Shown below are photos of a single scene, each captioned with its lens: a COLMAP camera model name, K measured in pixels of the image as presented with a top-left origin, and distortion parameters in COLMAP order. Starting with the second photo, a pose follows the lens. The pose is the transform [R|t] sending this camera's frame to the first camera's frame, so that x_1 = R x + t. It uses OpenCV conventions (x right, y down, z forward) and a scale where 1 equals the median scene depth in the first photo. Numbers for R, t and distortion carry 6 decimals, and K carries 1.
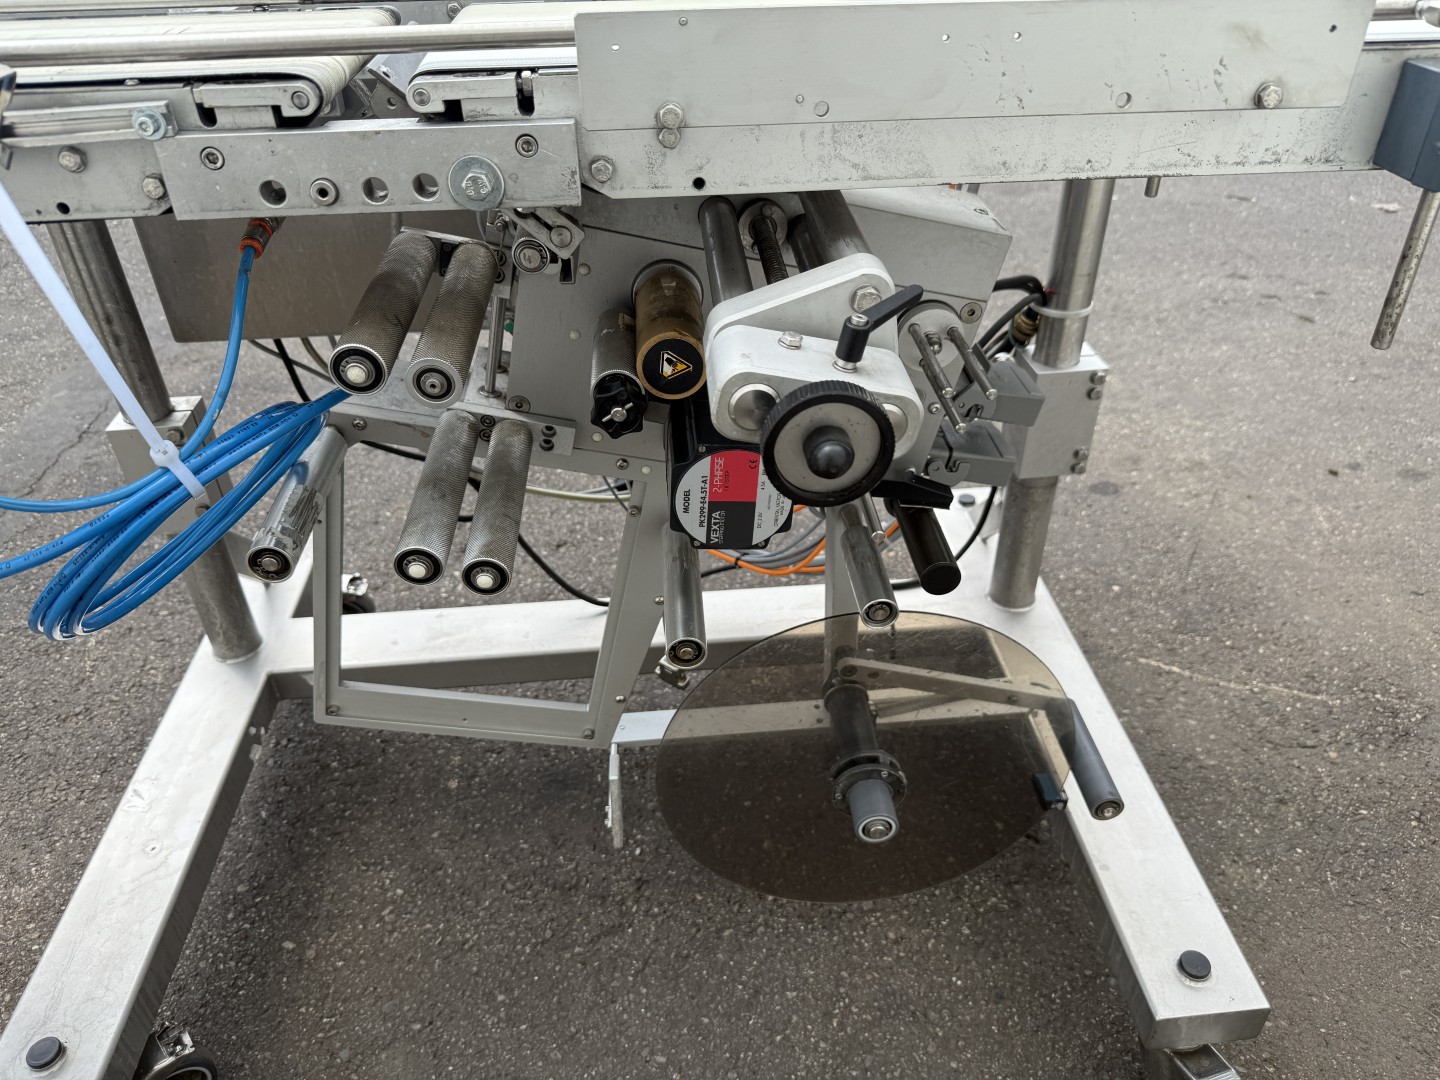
lens RADIAL K [[1009.9, 0, 720.0], [0, 1009.9, 540.0], [0, 0, 1]] dist [0.043642, -0.068712]
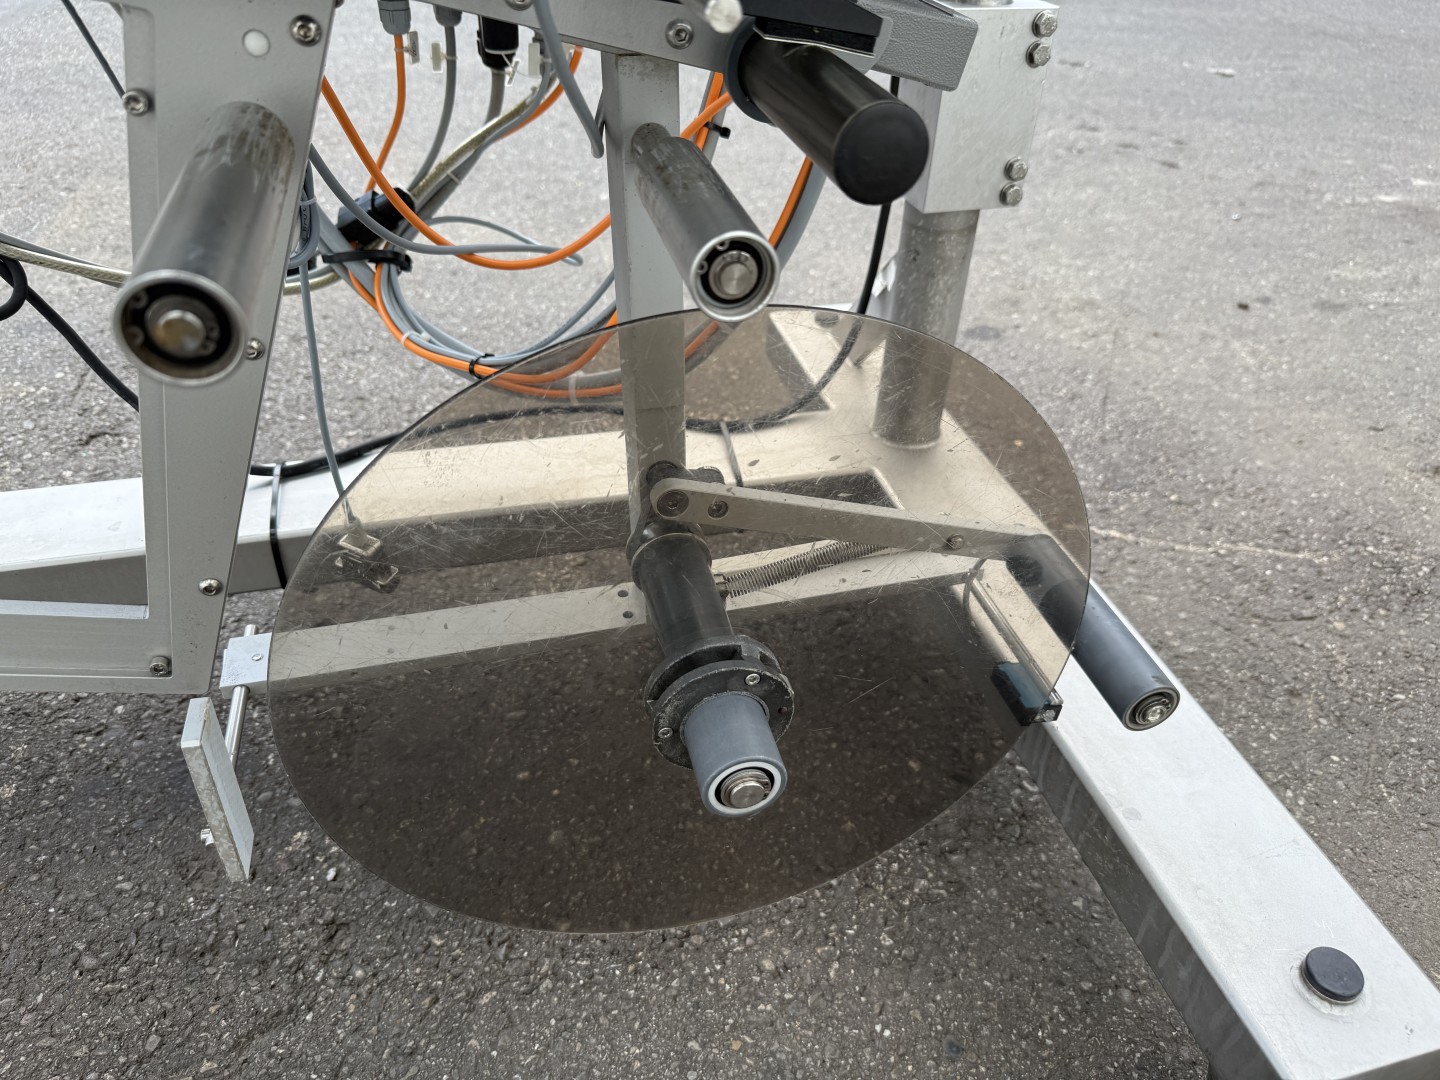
lens RADIAL K [[1064.0, 0, 720.0], [0, 1064.0, 540.0], [0, 0, 1]] dist [0.062244, -0.114387]
pose [[0.982877, -0.063395, 0.173014, 0.042592], [0.057449, 0.997580, 0.039167, 0.101189], [-0.175078, -0.028557, 0.984140, 0.347276]]
